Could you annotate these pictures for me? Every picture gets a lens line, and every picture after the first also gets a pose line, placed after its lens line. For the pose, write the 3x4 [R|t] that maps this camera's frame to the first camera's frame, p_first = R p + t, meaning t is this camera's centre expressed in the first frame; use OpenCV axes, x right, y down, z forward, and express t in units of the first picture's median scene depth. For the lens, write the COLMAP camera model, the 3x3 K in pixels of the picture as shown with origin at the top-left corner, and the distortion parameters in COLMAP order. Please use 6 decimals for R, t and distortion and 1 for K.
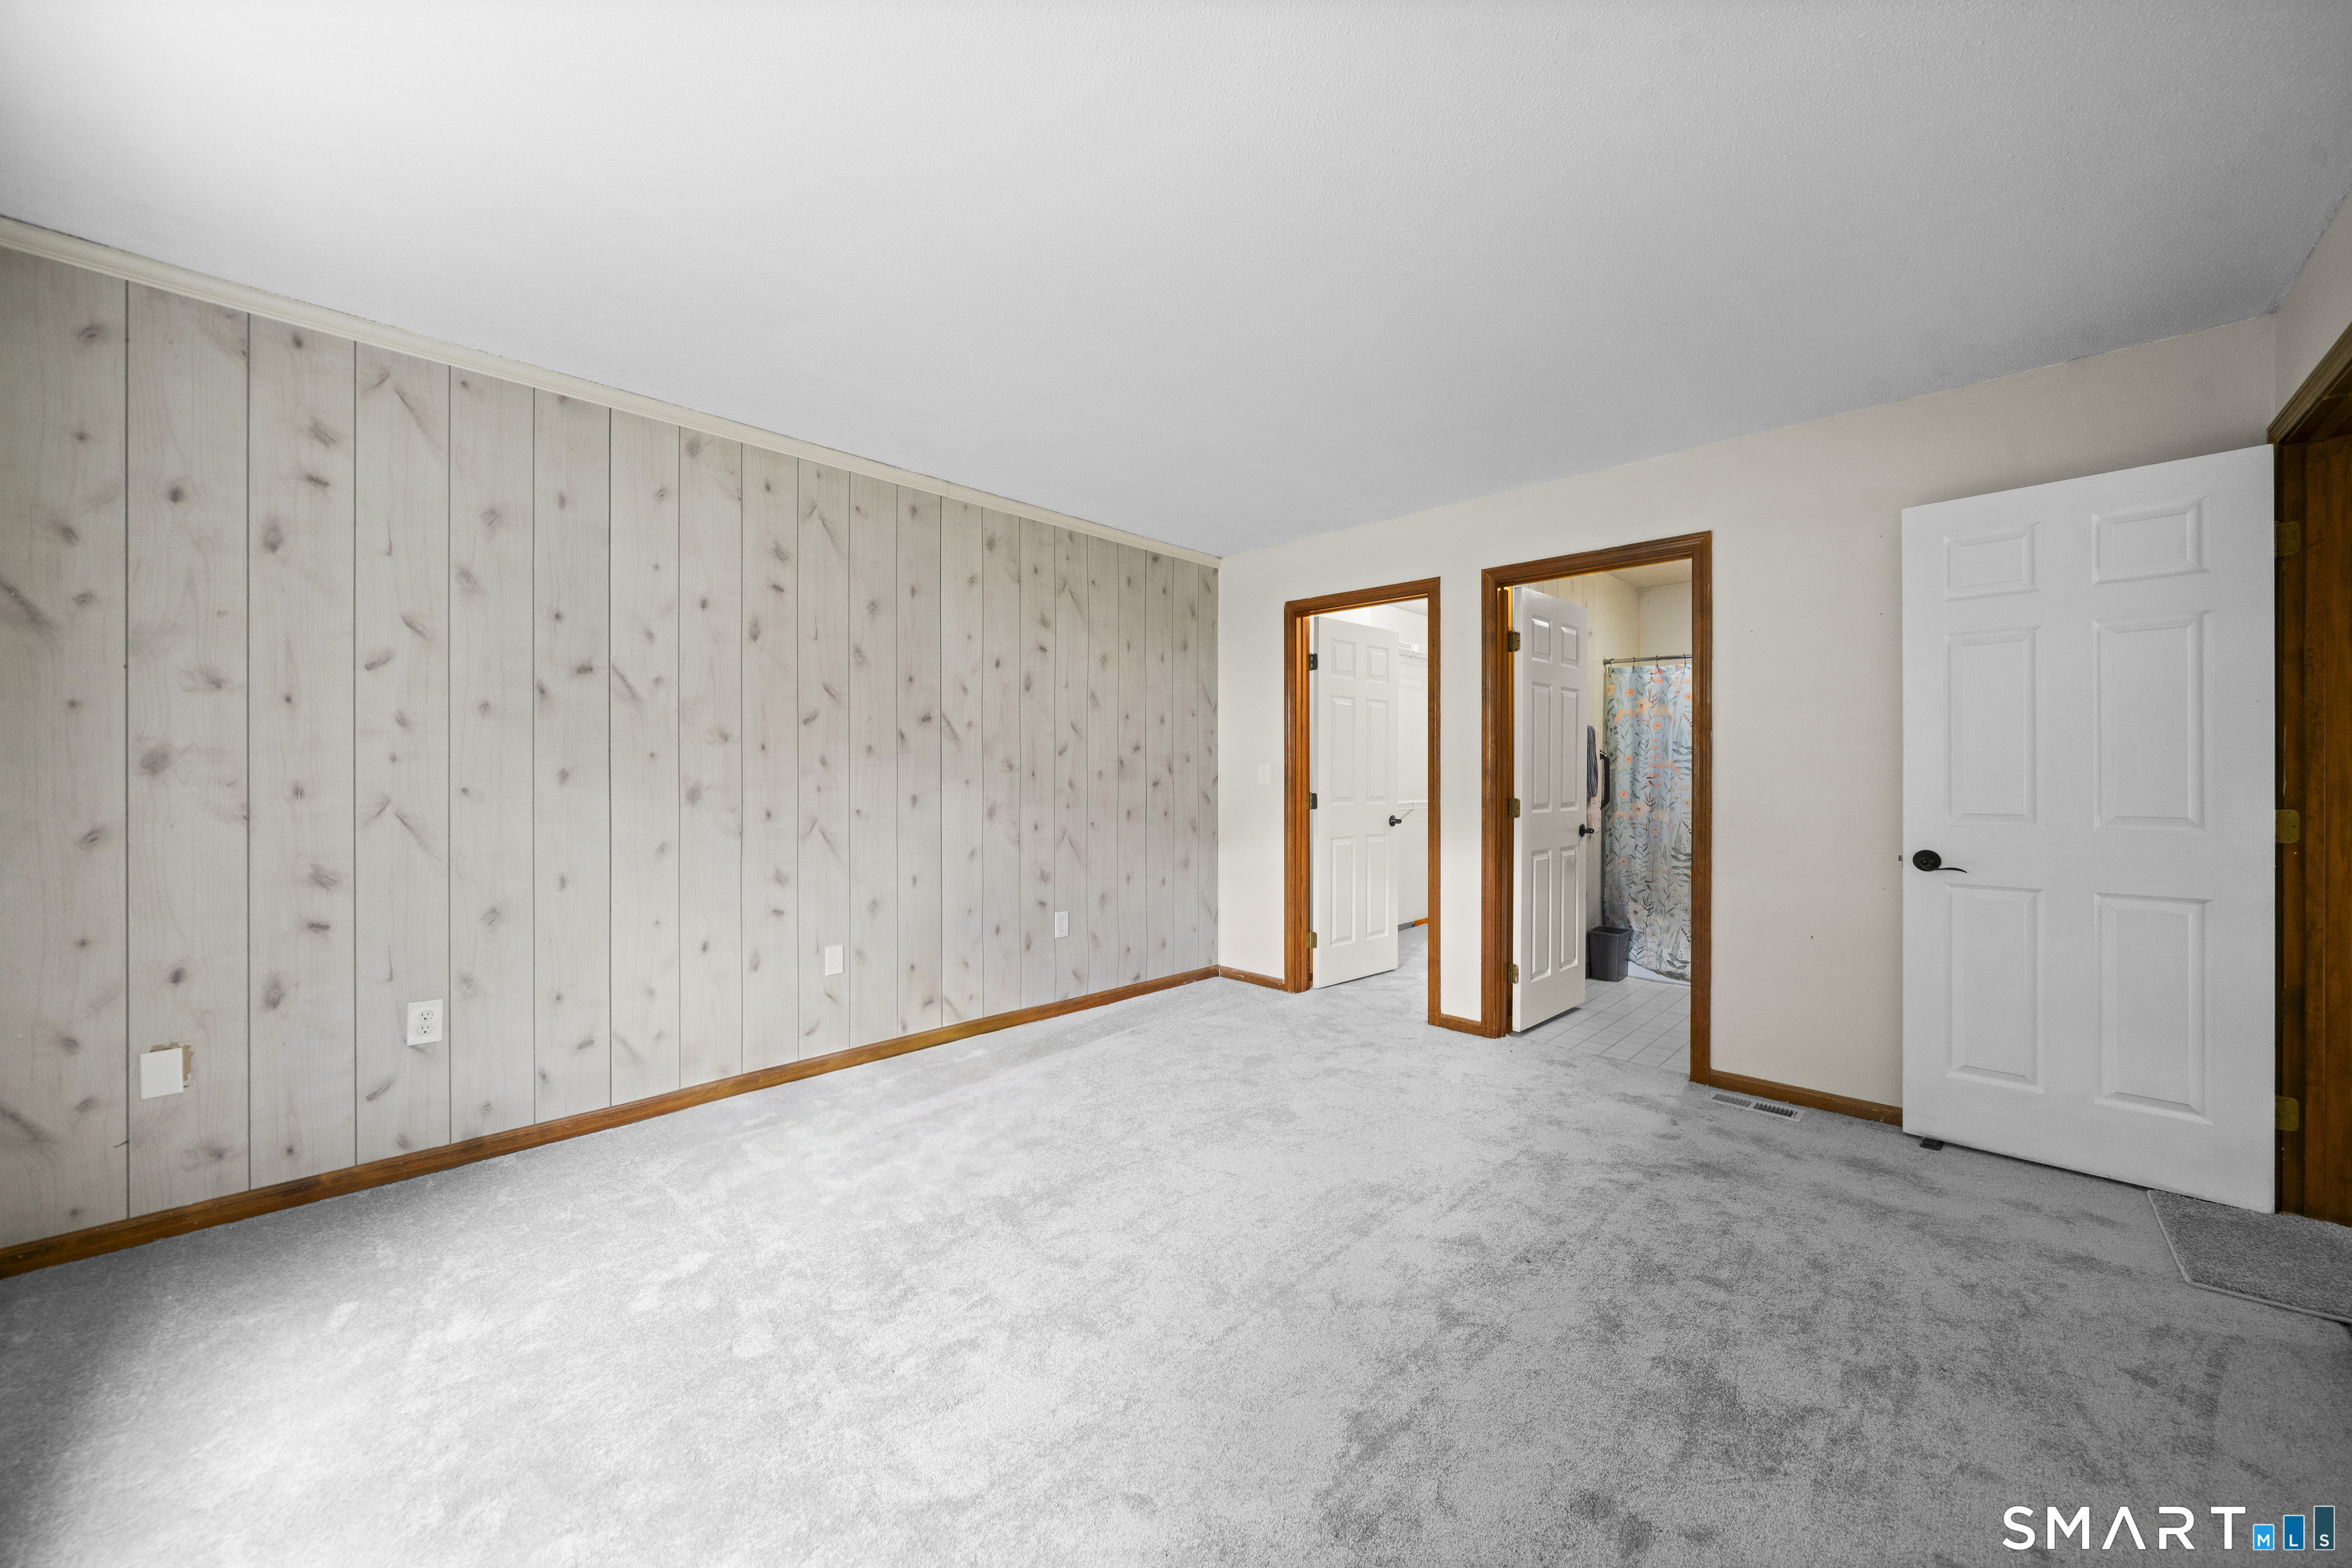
lens RADIAL K [[887.2, 0, 1173.6], [0, 887.2, 781.0], [0, 0, 1]] dist [-0.004145, -0.000295]
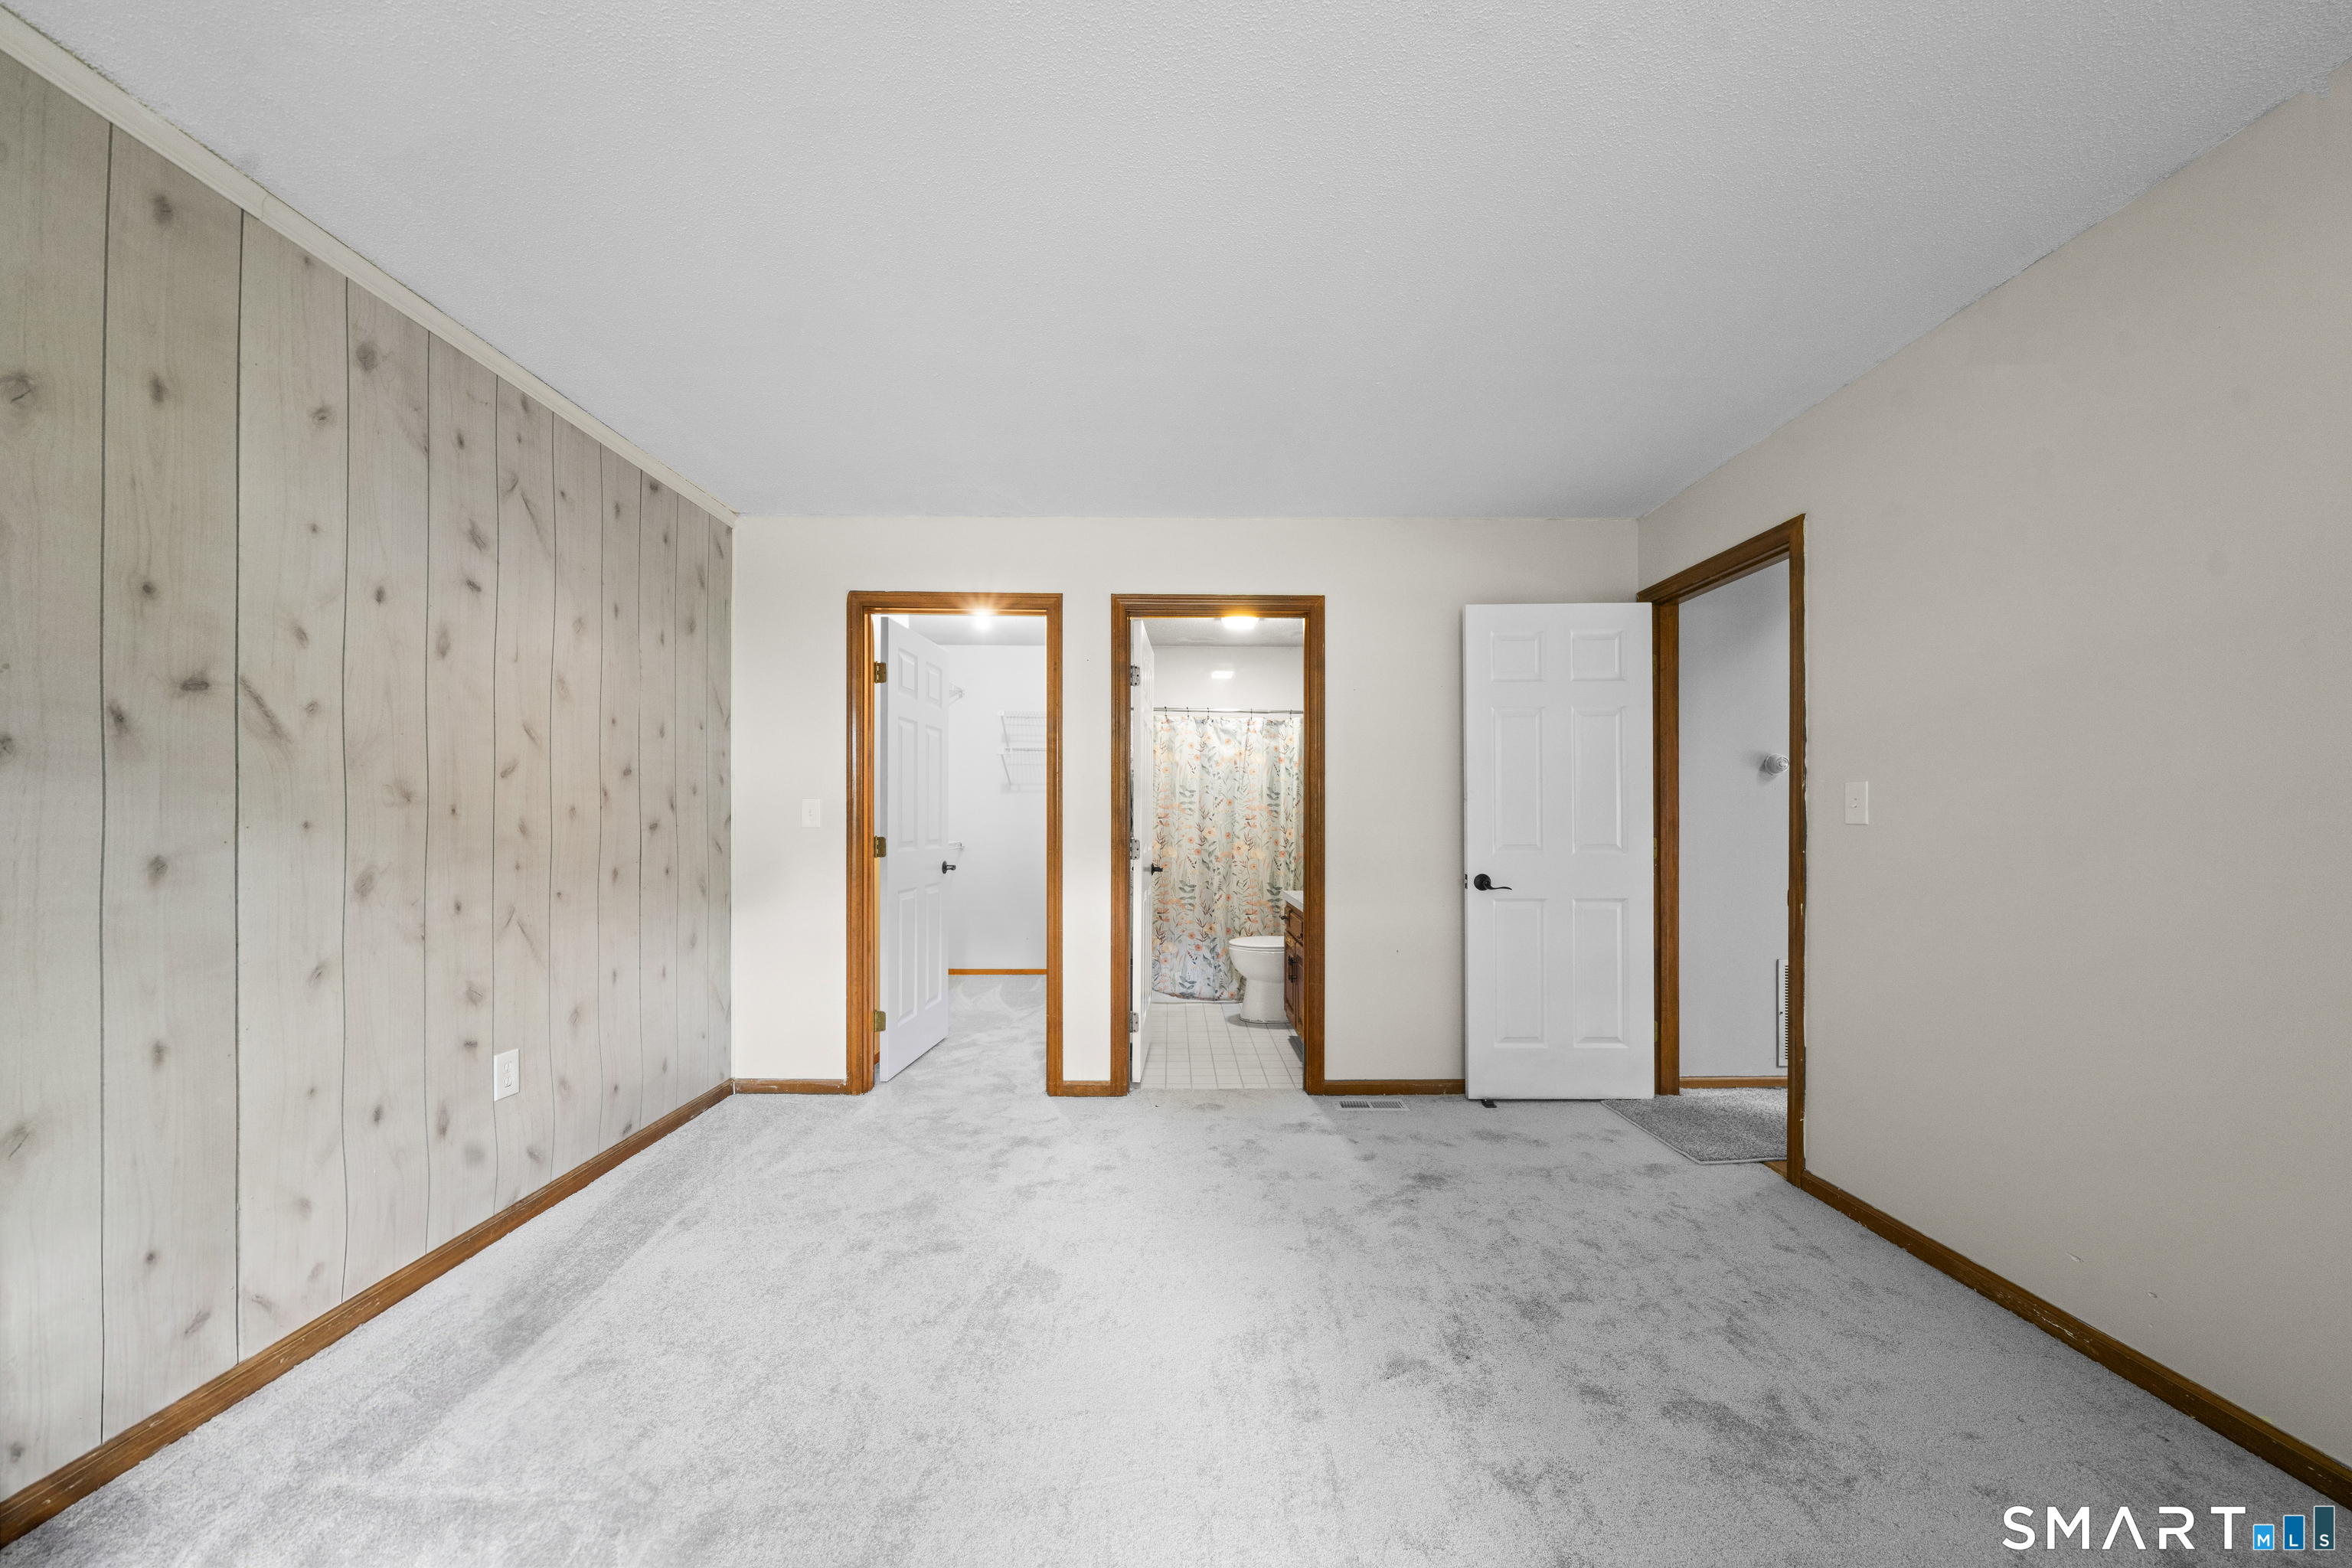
lens RADIAL K [[814.3, 0, 1140.0], [0, 814.3, 813.6], [0, 0, 1]] dist [-0.007129, -0.000145]
pose [[0.696968, 0.003851, 0.717092, -0.237641], [0.002843, 0.999963, -0.008134, -0.000799], [-0.717096, 0.007708, 0.696931, 0.375173]]
